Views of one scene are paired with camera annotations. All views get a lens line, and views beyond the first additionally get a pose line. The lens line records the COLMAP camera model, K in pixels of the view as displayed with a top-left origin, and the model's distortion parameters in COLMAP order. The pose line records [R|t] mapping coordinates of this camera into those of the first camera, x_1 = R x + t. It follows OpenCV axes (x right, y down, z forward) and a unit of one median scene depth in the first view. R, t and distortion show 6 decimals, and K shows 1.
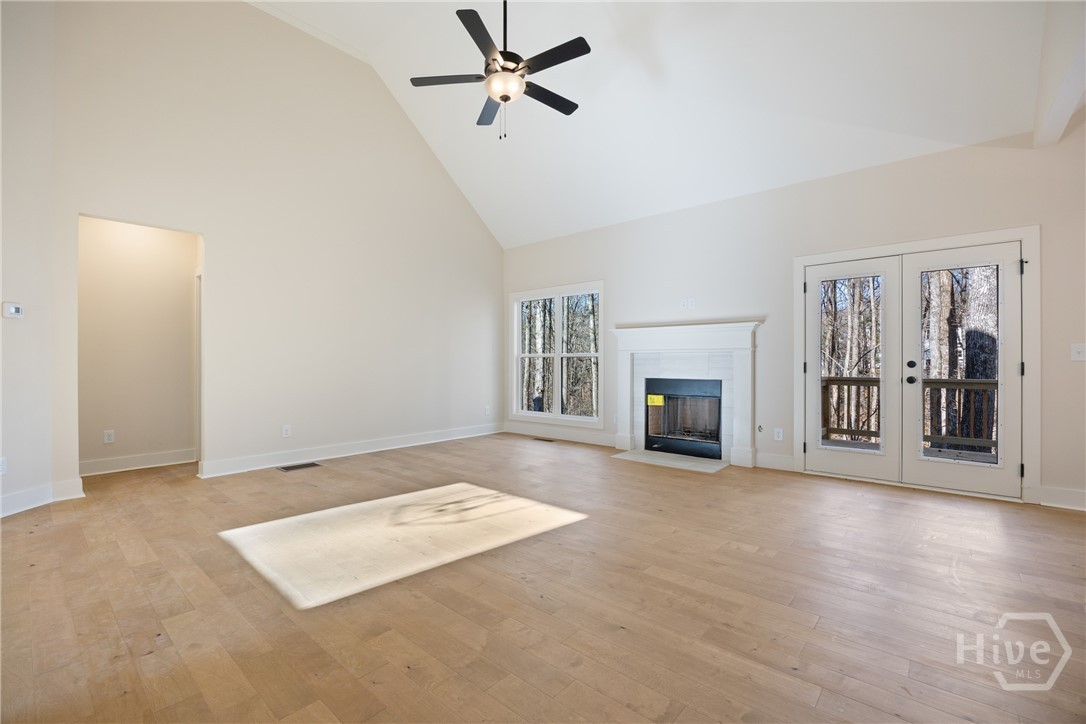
lens RADIAL K [[471.5, 0, 538.1], [0, 471.5, 357.5], [0, 0, 1]] dist [-0.017919, -0.000052]
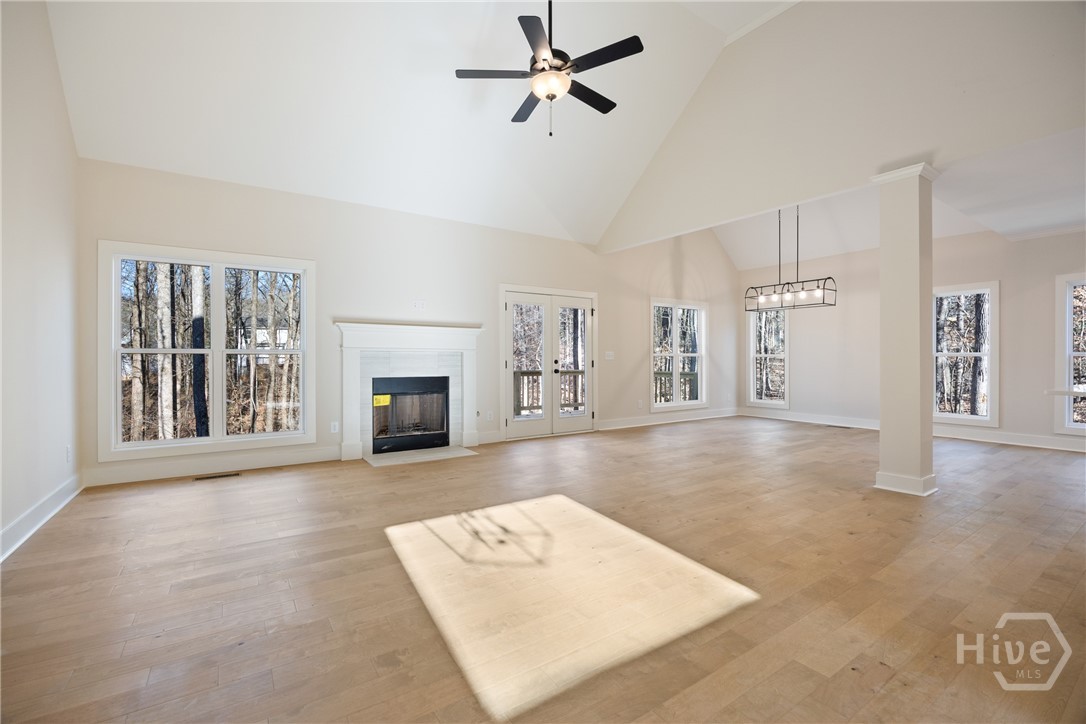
lens RADIAL K [[471.5, 0, 538.1], [0, 471.5, 357.5], [0, 0, 1]] dist [-0.017919, -0.000052]
pose [[0.253977, 0.003265, 0.967205, -0.969290], [-0.009315, 0.999956, -0.000930, 0.001515], [-0.967165, -0.008774, 0.253996, 0.718753]]
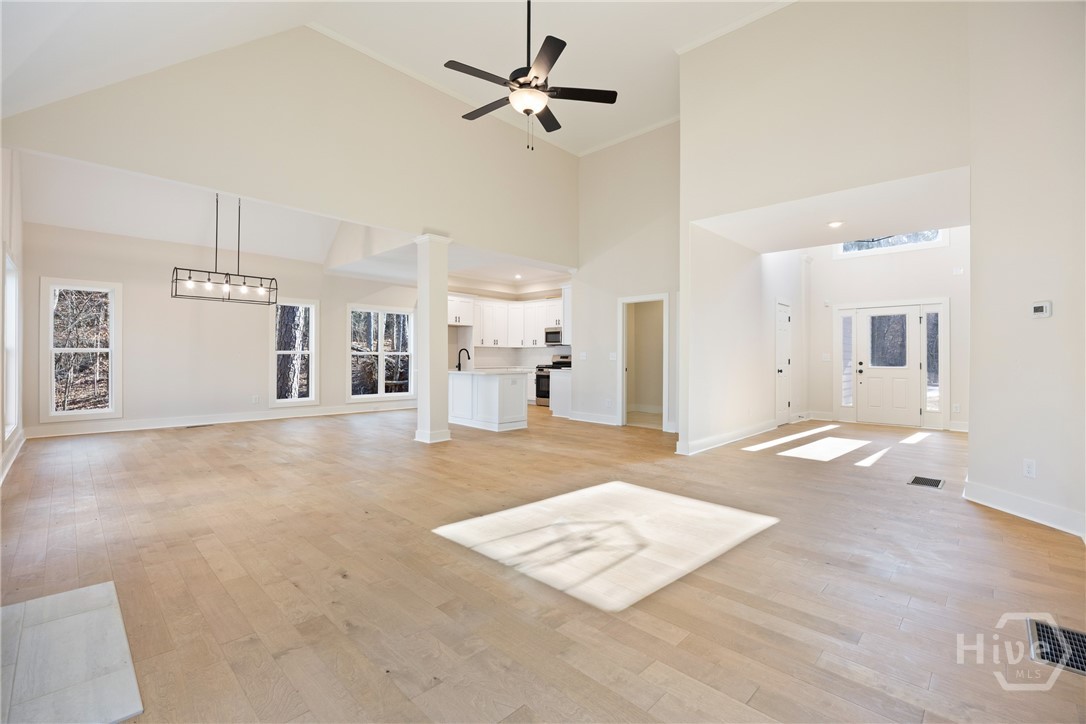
lens RADIAL K [[471.5, 0, 538.1], [0, 471.5, 357.5], [0, 0, 1]] dist [-0.017919, -0.000052]
pose [[-0.999025, 0.000238, 0.044149, -0.147234], [-0.000053, 0.999978, -0.006586, 0.007826], [-0.044150, -0.006582, -0.999003, 1.805141]]
